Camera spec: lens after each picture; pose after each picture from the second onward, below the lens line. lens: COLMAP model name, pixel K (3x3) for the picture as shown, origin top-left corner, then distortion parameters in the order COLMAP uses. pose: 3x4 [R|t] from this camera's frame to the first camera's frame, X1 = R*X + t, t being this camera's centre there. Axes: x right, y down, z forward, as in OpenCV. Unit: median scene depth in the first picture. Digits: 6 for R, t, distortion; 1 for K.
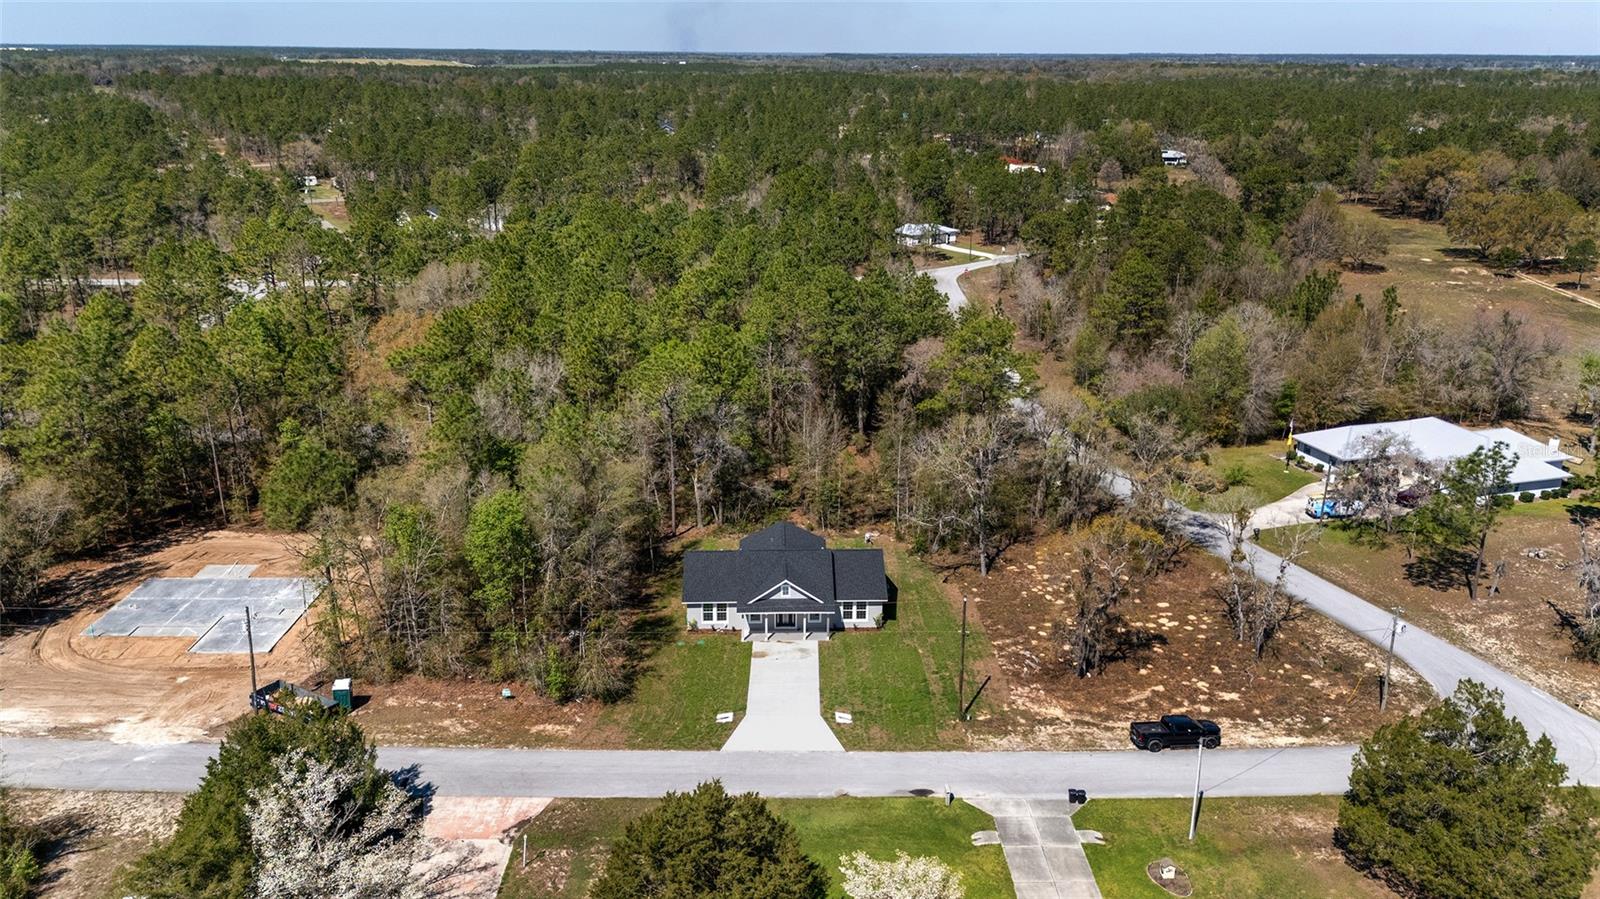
lens RADIAL K [[1175.4, 0, 803.8], [0, 1175.4, 442.9], [0, 0, 1]] dist [0.049016, -0.046997]
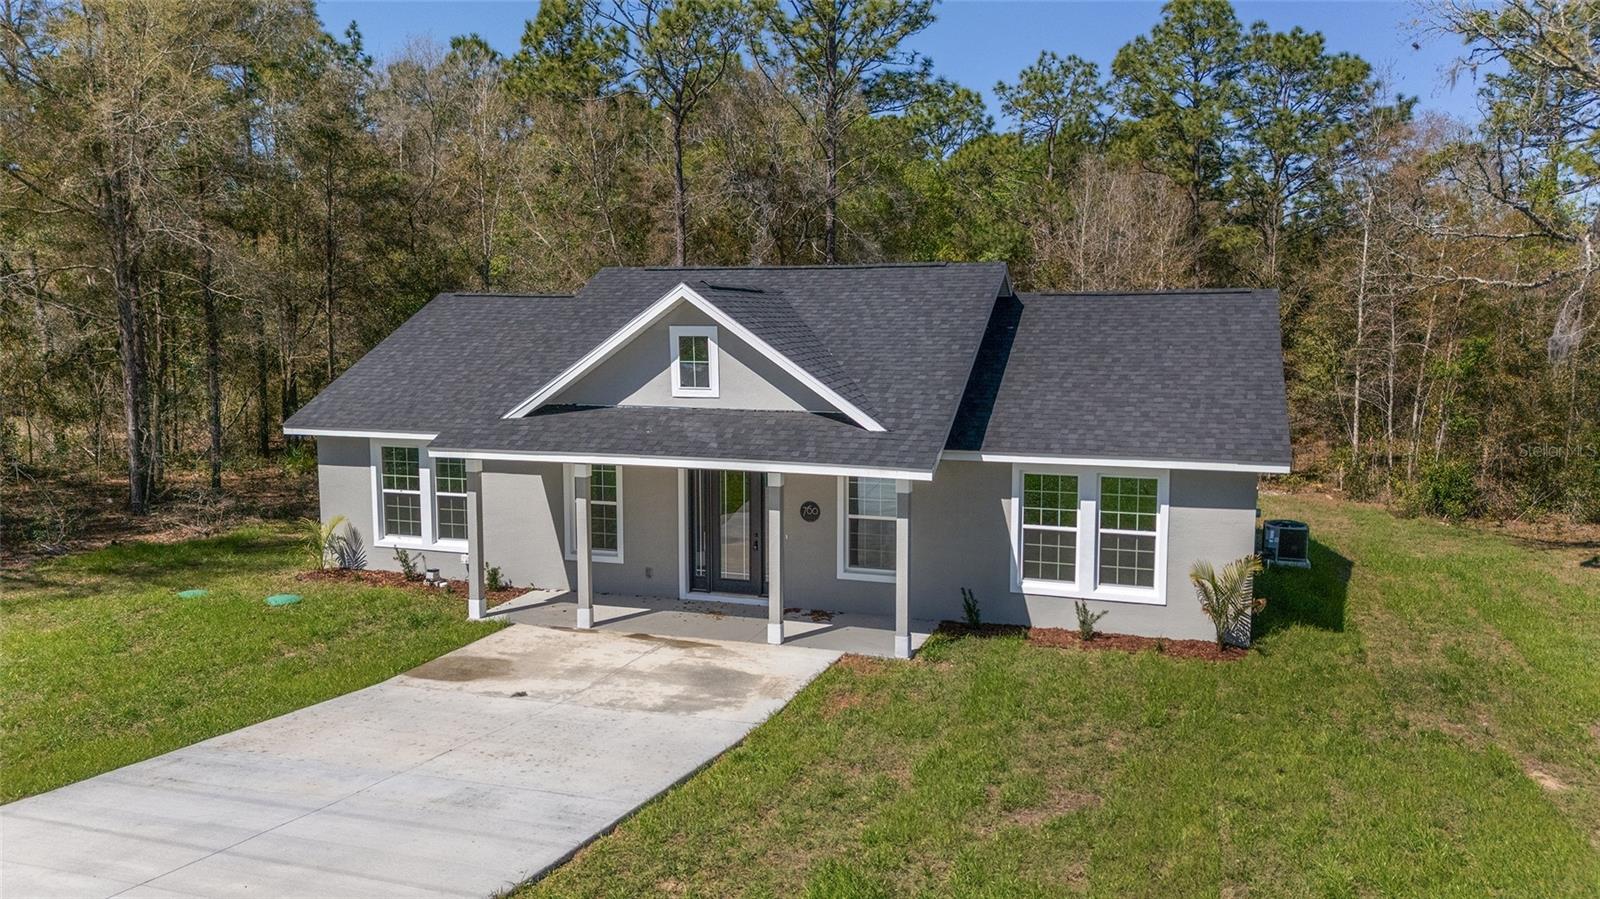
lens RADIAL K [[1175.4, 0, 809.6], [0, 1175.4, 452.0], [0, 0, 1]] dist [0.049016, -0.046997]
pose [[0.937209, 0.034785, -0.347030, 0.074050], [-0.104429, 0.977351, -0.184062, 0.190328], [0.332767, 0.208744, 0.919615, 0.924874]]
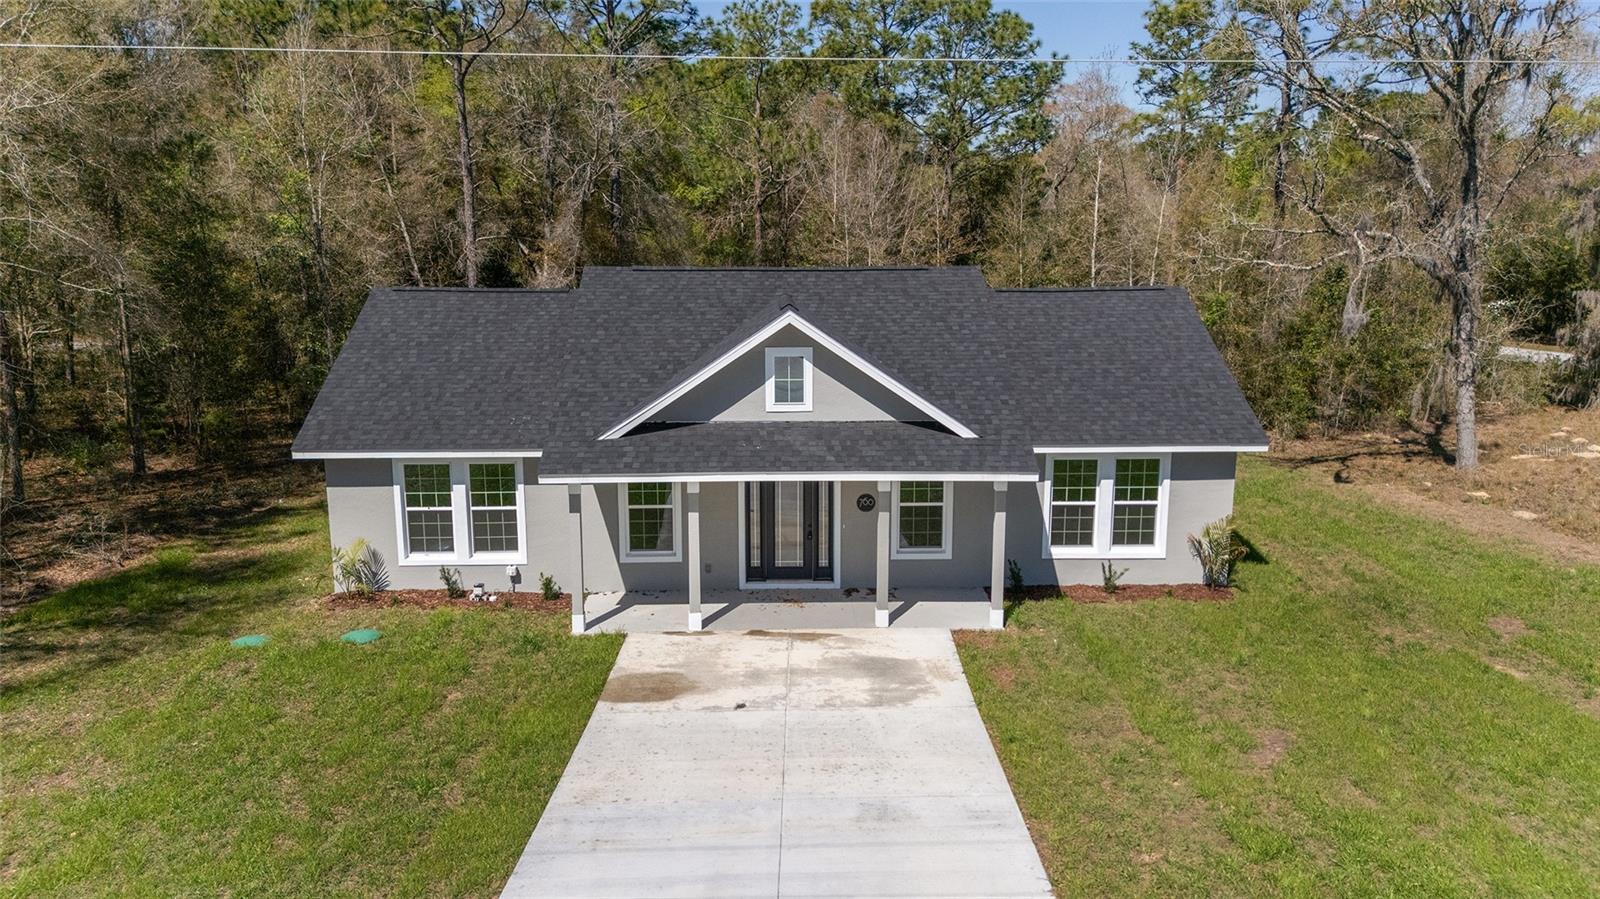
lens RADIAL K [[1175.4, 0, 802.9], [0, 1175.4, 453.3], [0, 0, 1]] dist [0.049016, -0.046997]
pose [[0.999978, -0.004970, -0.004295, -0.013488], [0.004436, 0.993193, -0.116399, 0.179180], [0.004844, 0.116378, 0.993193, 0.883332]]
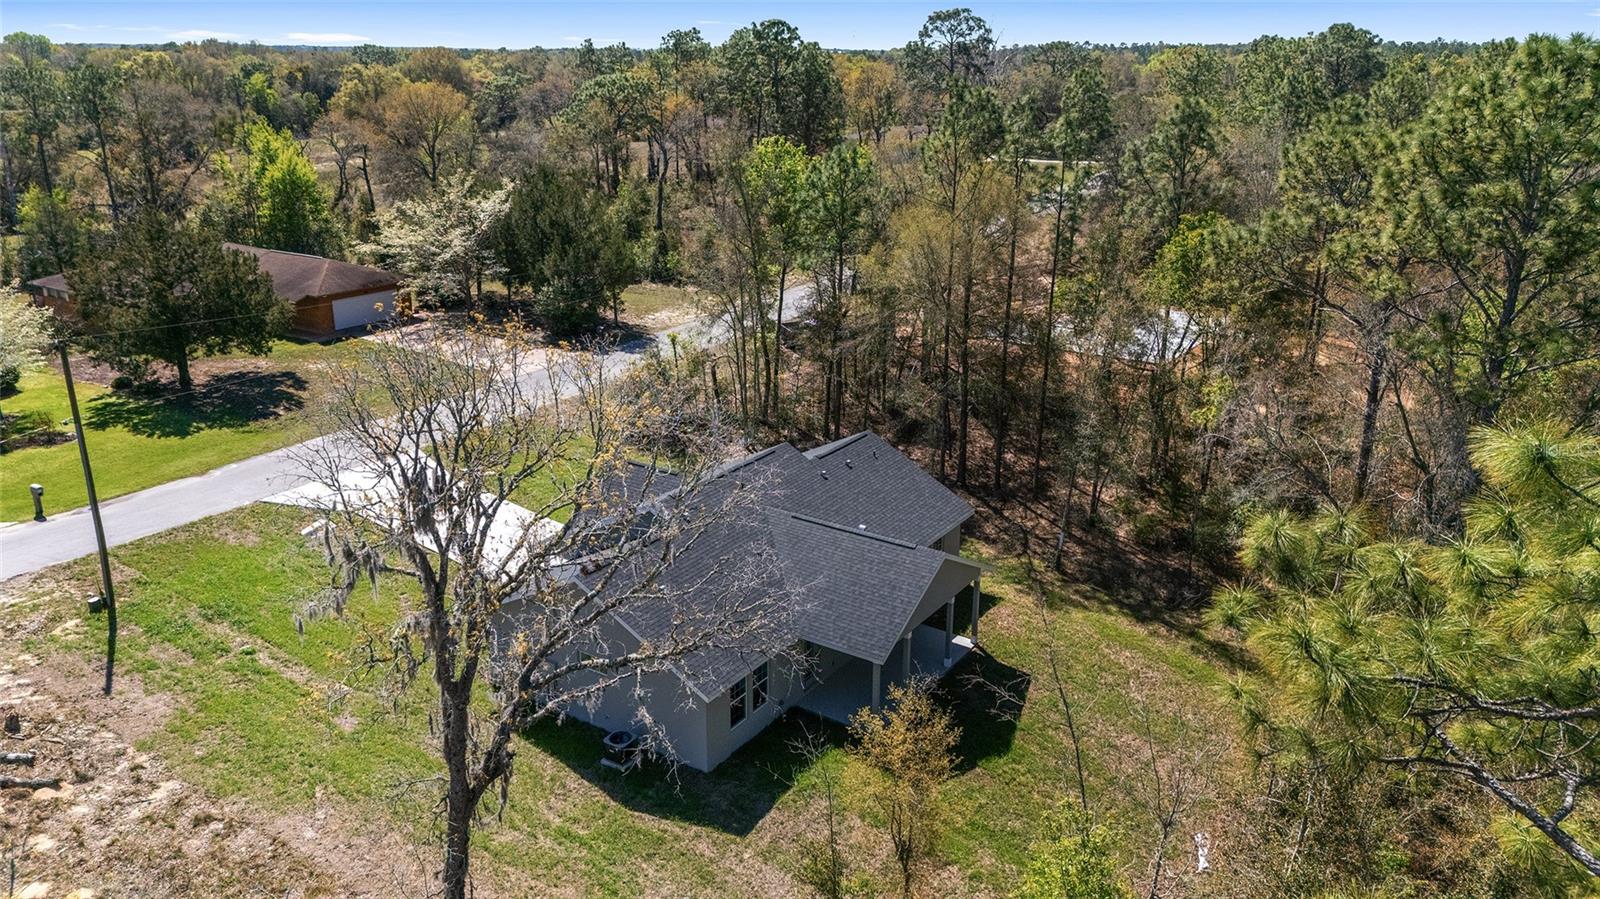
lens RADIAL K [[1175.4, 0, 804.7], [0, 1175.4, 448.9], [0, 0, 1]] dist [0.049016, -0.046997]
pose [[-0.577659, 0.238679, -0.780604, 0.333576], [-0.273626, 0.844348, 0.460657, -0.134616], [0.769051, 0.479696, -0.422437, 1.372834]]
